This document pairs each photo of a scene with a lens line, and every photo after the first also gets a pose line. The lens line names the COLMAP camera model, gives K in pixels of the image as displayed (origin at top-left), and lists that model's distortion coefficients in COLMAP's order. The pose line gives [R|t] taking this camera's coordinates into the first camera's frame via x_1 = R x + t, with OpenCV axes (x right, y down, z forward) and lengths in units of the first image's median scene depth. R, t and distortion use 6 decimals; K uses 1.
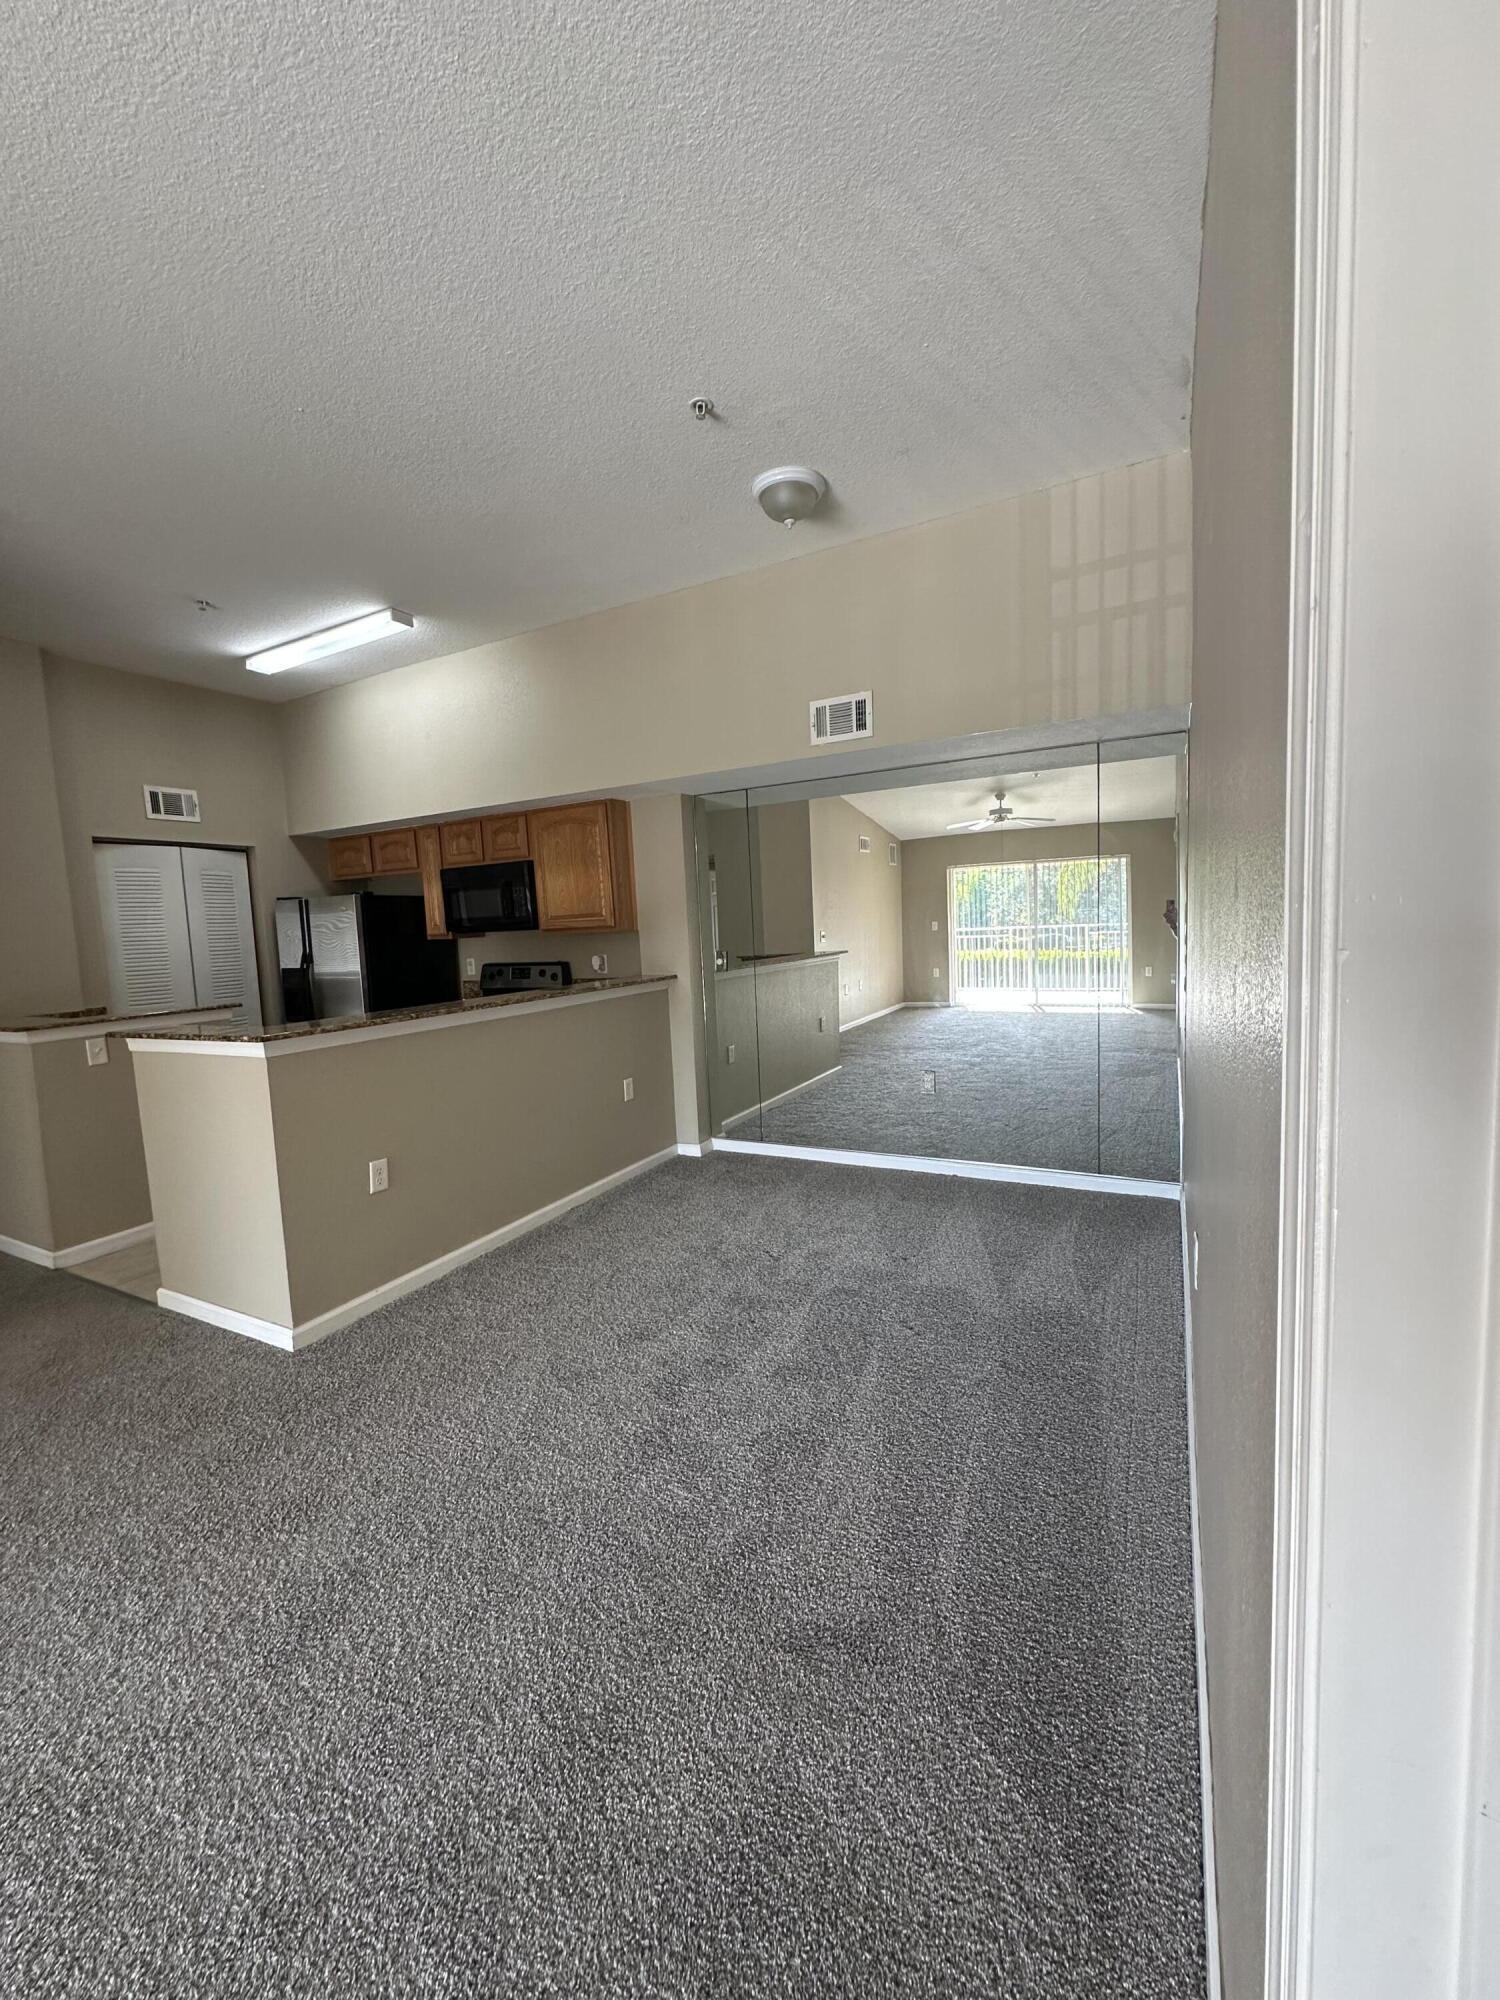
lens RADIAL K [[797.8, 0, 750.5], [0, 797.8, 1001.0], [0, 0, 1]] dist [-0.007511, 0.002053]
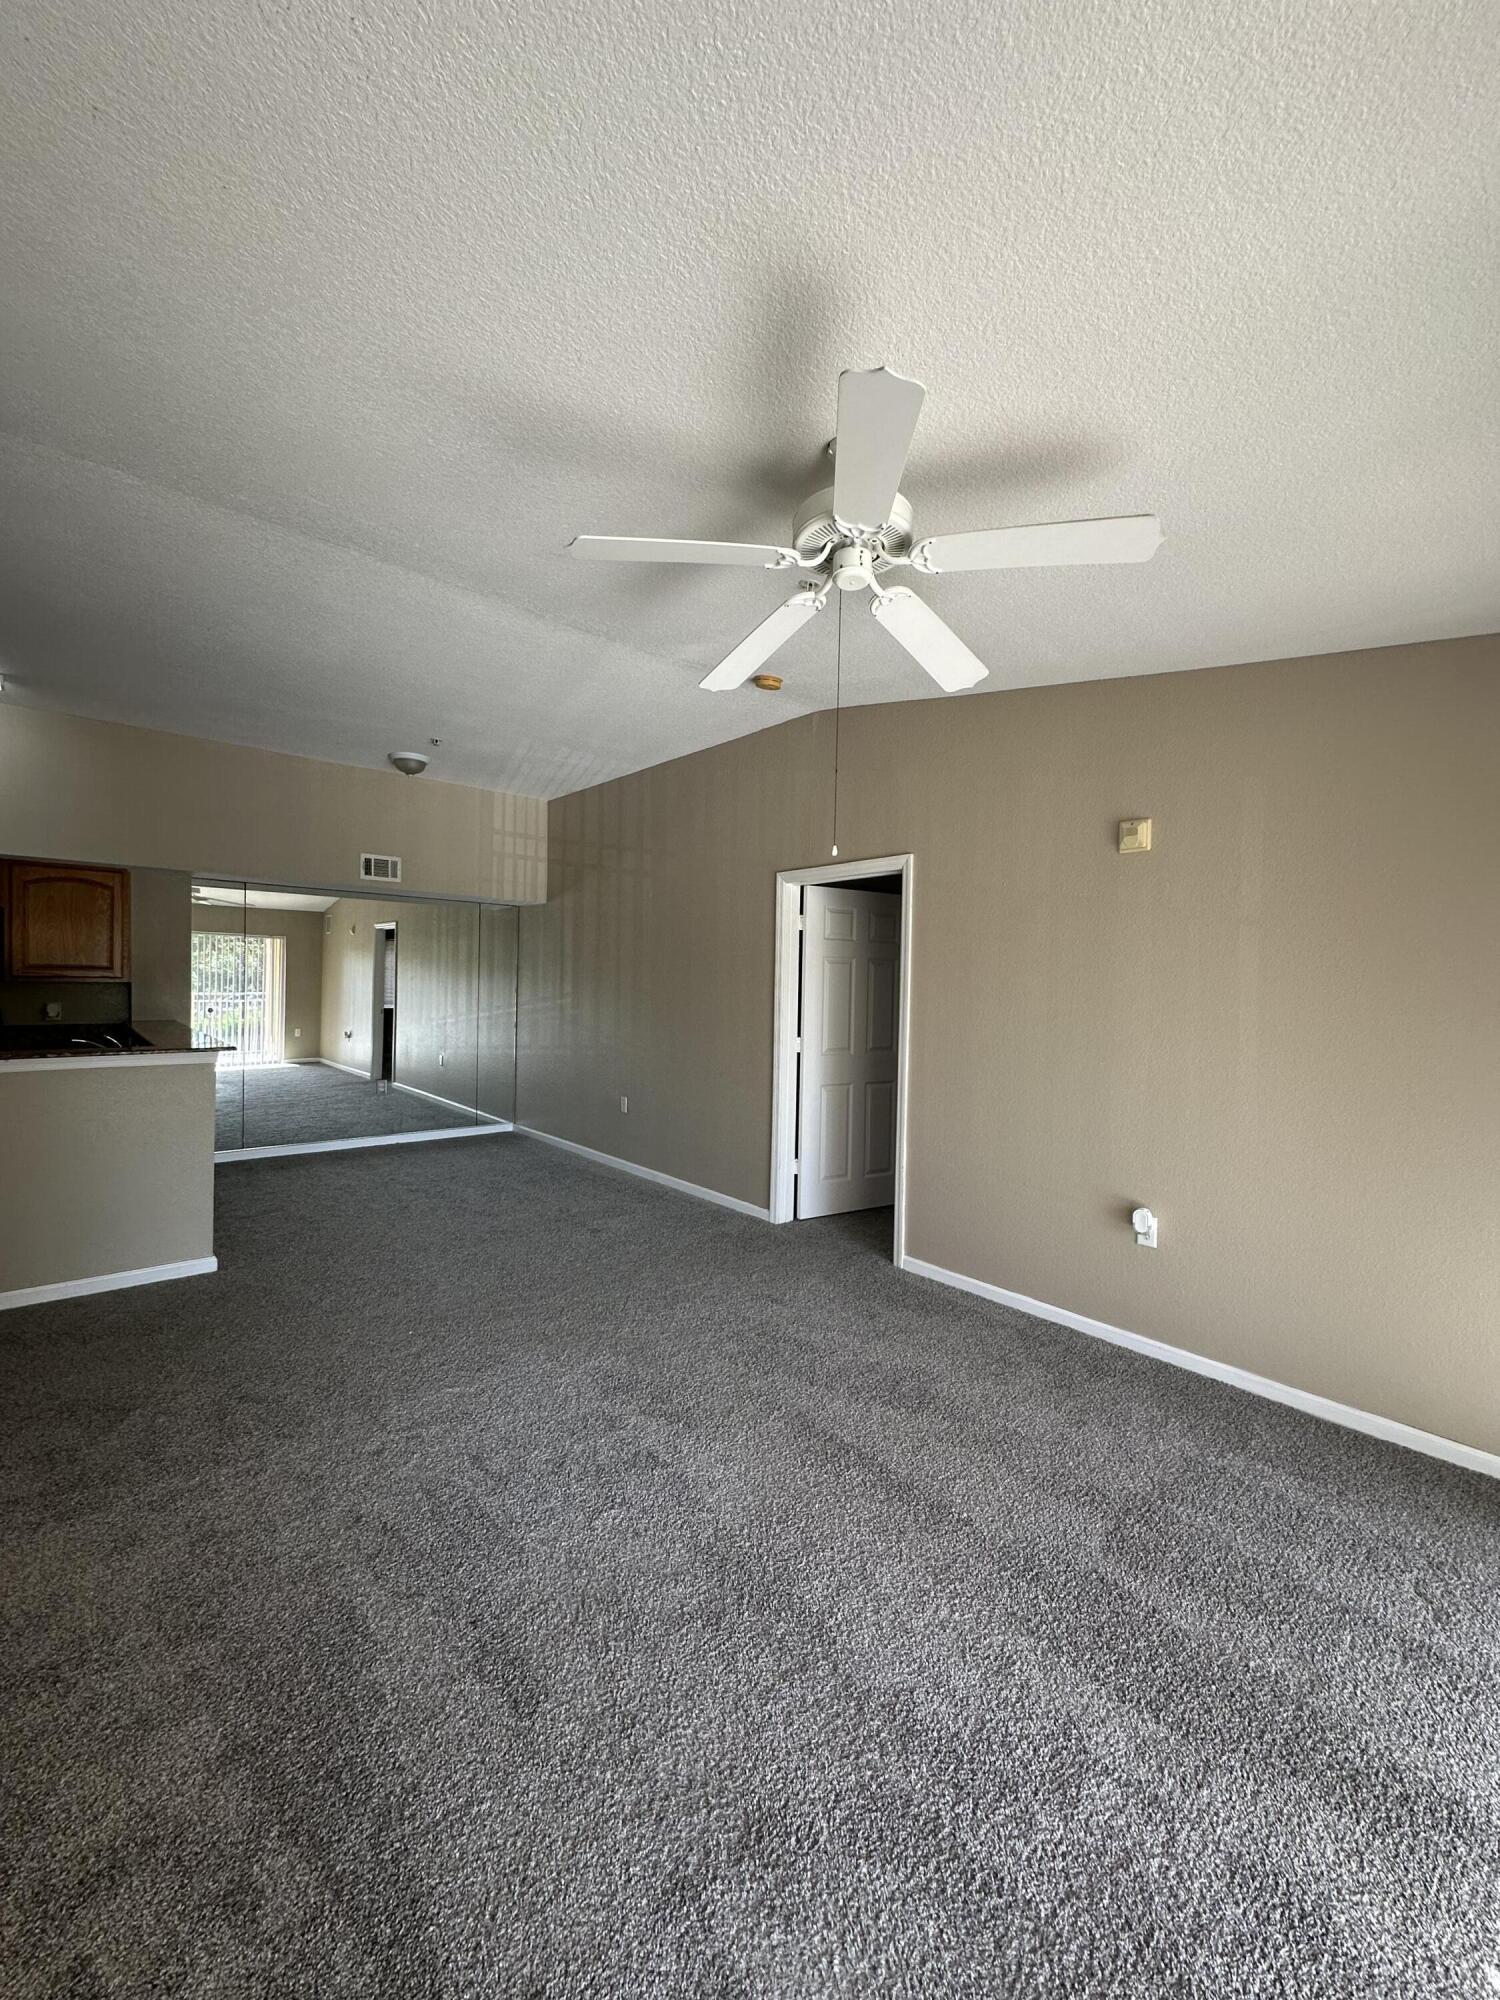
lens RADIAL K [[797.8, 0, 750.5], [0, 797.8, 1001.0], [0, 0, 1]] dist [-0.007511, 0.002053]
pose [[0.359181, 0.034190, 0.932642, -0.860829], [0.054164, 0.996881, -0.057405, 0.050476], [-0.931695, 0.071135, 0.356208, -0.234887]]
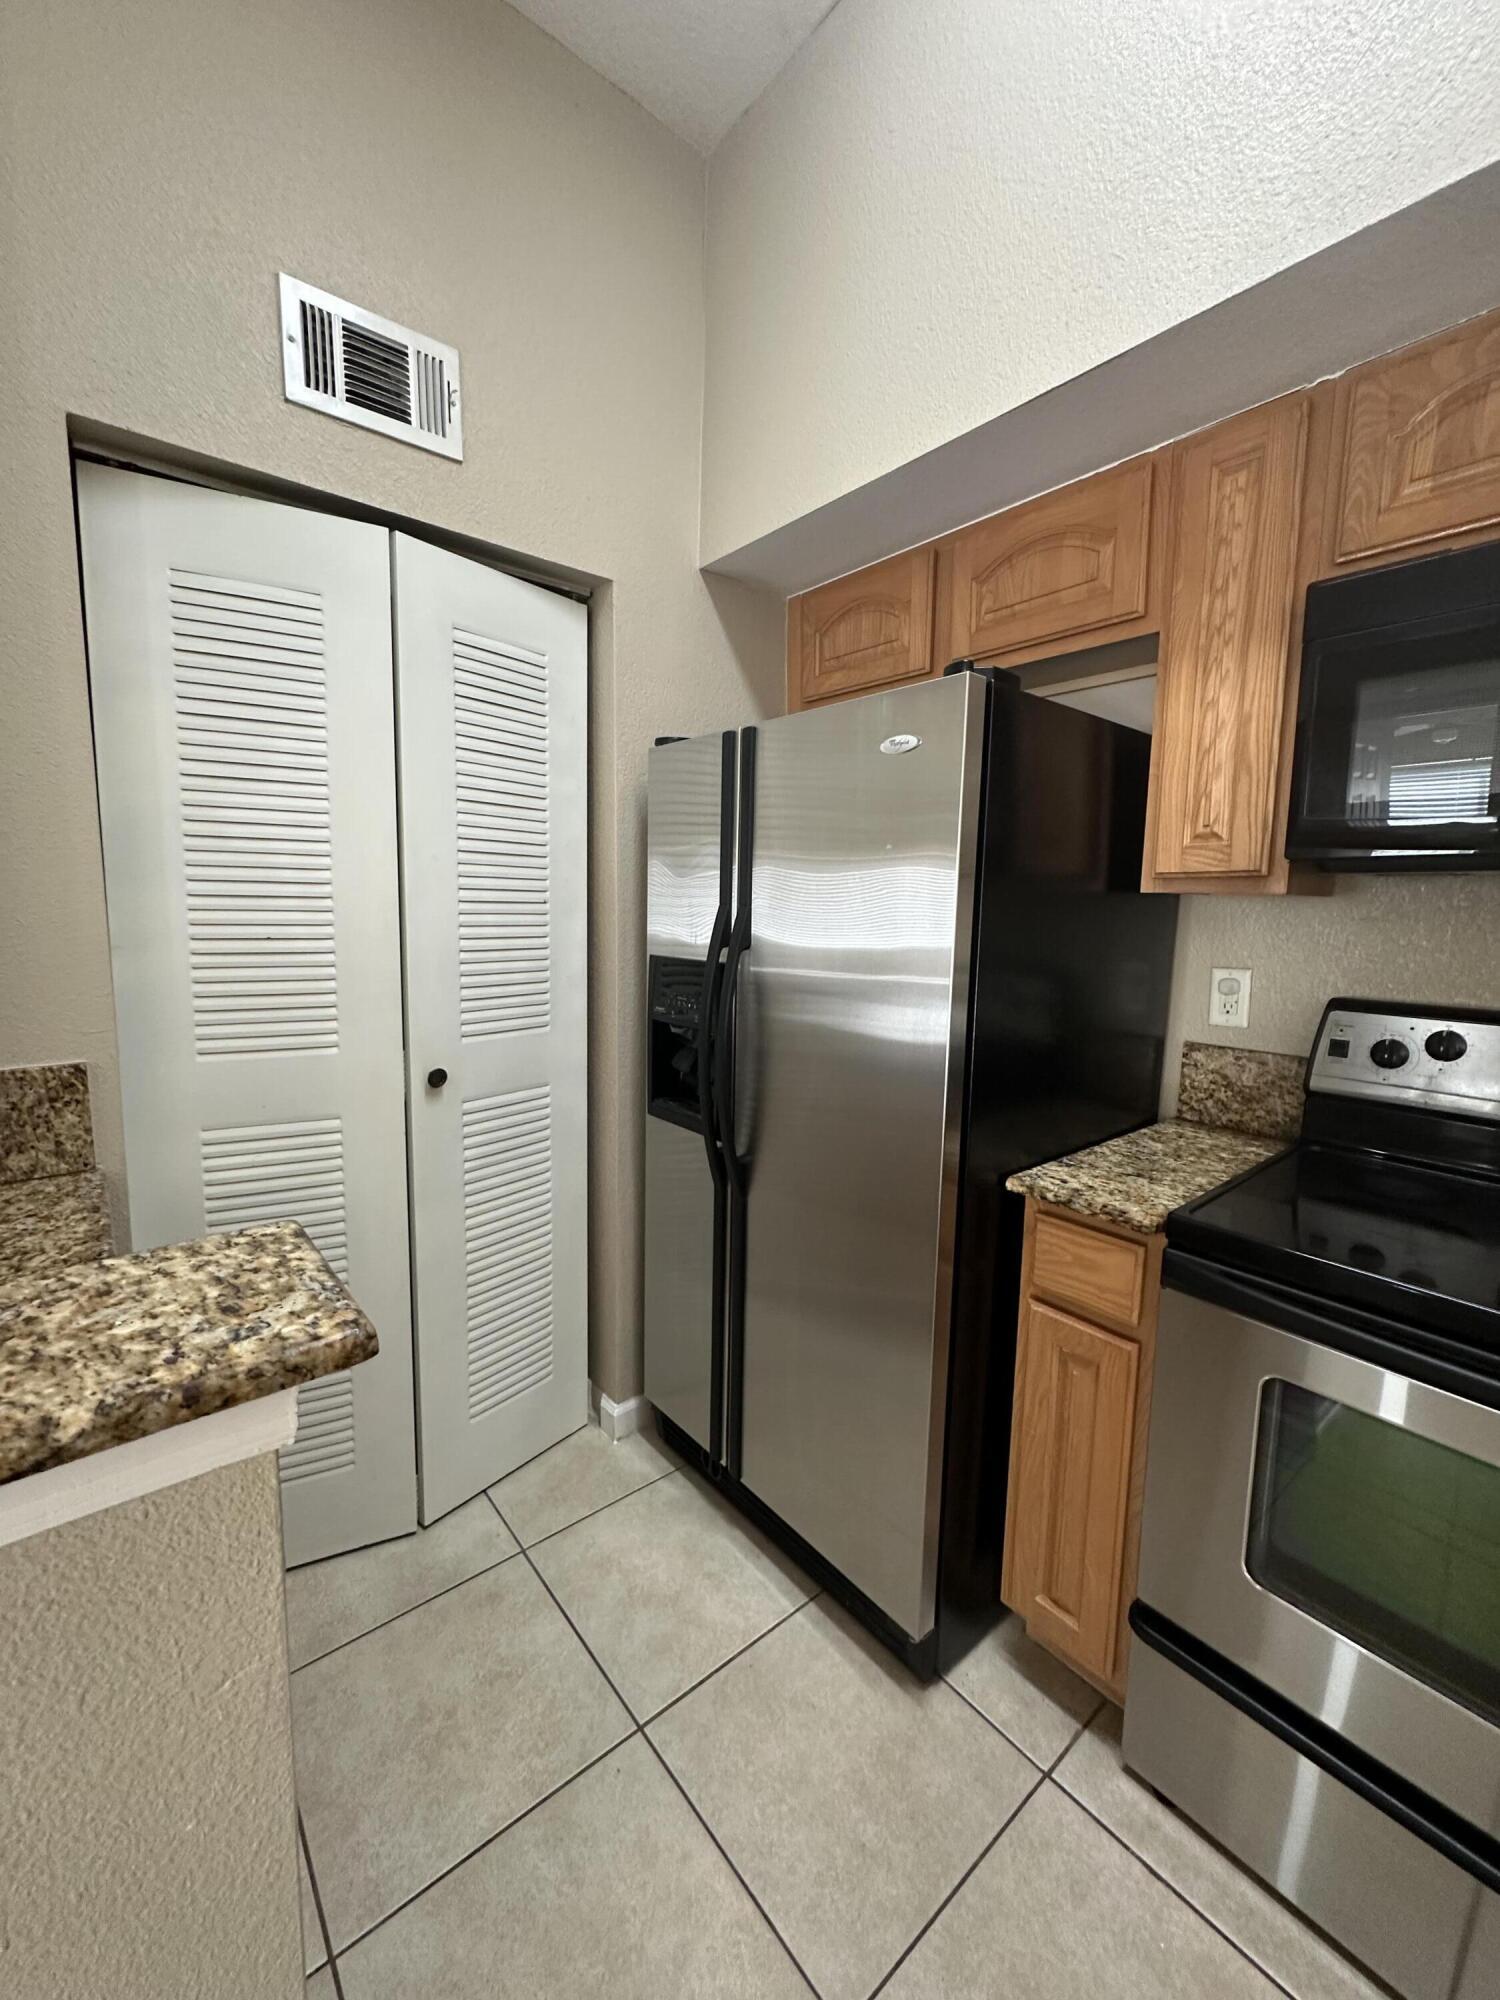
lens RADIAL K [[797.8, 0, 750.5], [0, 797.8, 1001.0], [0, 0, 1]] dist [-0.007511, 0.002053]
pose [[0.922291, 0.105734, -0.371752, -0.461657], [-0.094643, 0.994353, 0.048012, -0.045532], [0.374729, -0.009098, 0.927090, 0.767948]]
